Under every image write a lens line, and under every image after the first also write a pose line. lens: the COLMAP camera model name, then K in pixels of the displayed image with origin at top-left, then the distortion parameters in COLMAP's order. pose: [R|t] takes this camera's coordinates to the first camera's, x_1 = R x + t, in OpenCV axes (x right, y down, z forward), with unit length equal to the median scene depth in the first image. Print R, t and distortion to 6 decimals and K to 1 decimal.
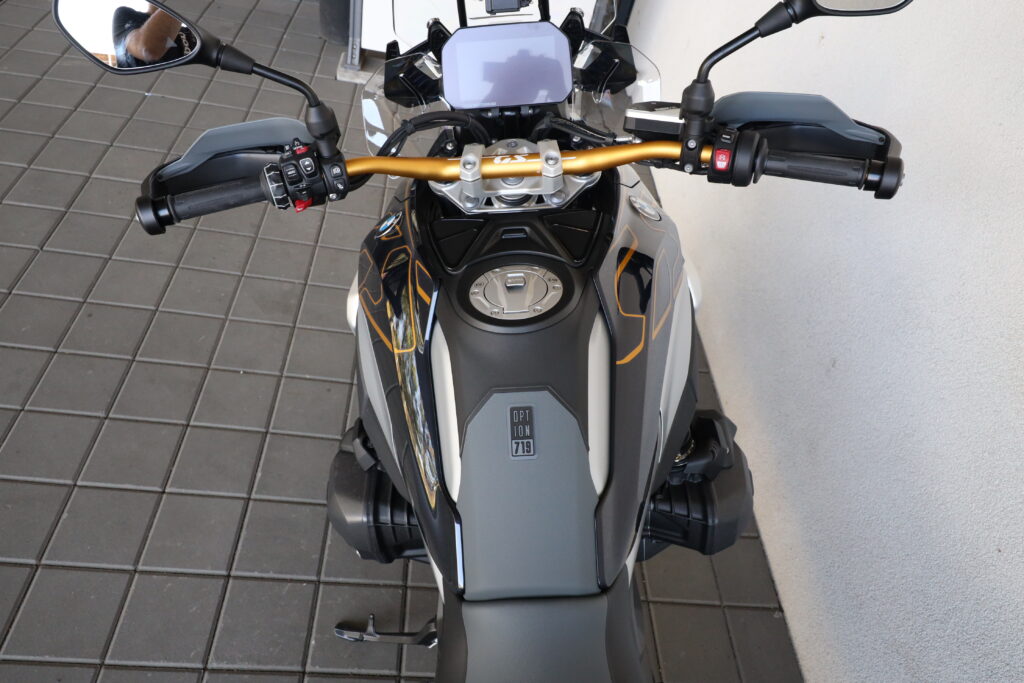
lens RADIAL K [[695.7, 0, 512.0], [0, 695.7, 341.5], [0, 0, 1]] dist [-0.000997, -0.000239]
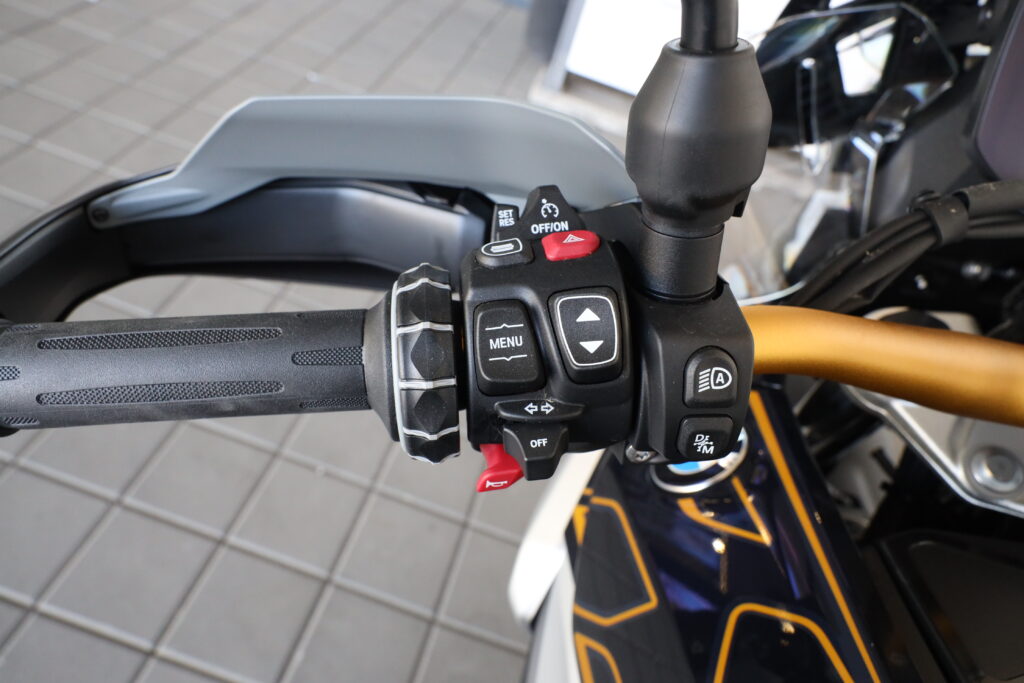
lens RADIAL K [[727.4, 0, 512.0], [0, 727.4, 341.5], [0, 0, 1]] dist [0.001587, 0.000152]
pose [[0.958939, 0.224911, -0.172776, -0.270135], [-0.235990, 0.970655, -0.046239, -0.227813], [0.157307, 0.085114, 0.983875, 0.762698]]
